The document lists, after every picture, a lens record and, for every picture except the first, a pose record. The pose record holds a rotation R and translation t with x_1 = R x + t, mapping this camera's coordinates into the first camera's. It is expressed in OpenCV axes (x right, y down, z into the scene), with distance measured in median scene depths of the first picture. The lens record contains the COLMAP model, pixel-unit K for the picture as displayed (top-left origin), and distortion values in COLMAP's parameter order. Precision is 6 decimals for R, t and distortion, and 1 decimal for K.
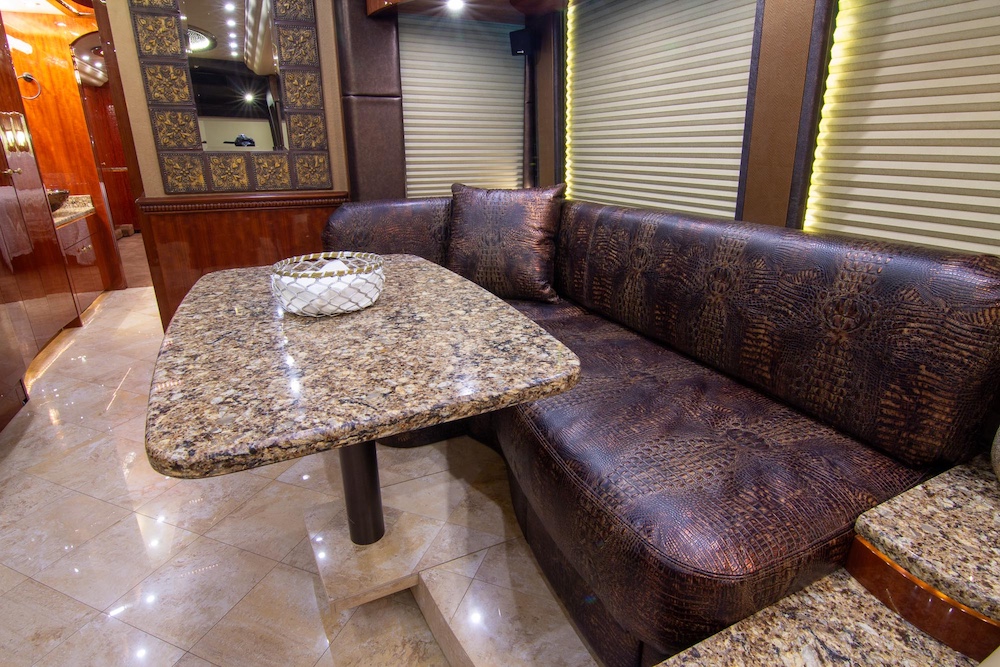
lens RADIAL K [[521.4, 0, 503.1], [0, 521.4, 327.2], [0, 0, 1]] dist [-0.007232, -0.009551]
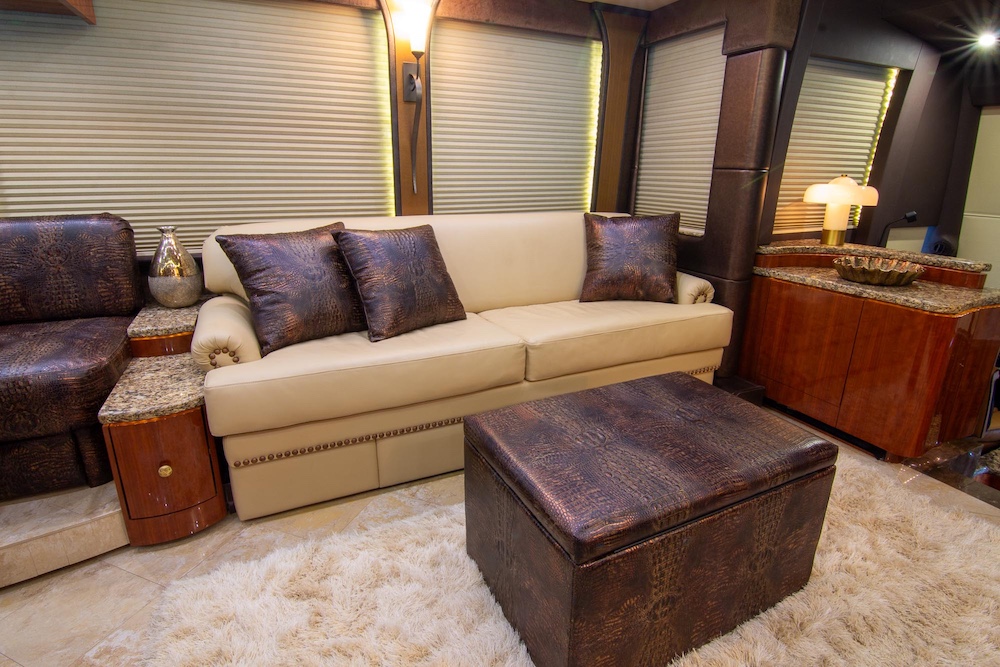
lens RADIAL K [[521.4, 0, 532.4], [0, 521.4, 330.6], [0, 0, 1]] dist [-0.007232, -0.009551]
pose [[-0.025163, -0.298001, 0.954234, -0.596511], [0.305982, 0.906428, 0.291140, 0.100806], [-0.951705, 0.299305, 0.068375, -0.328477]]
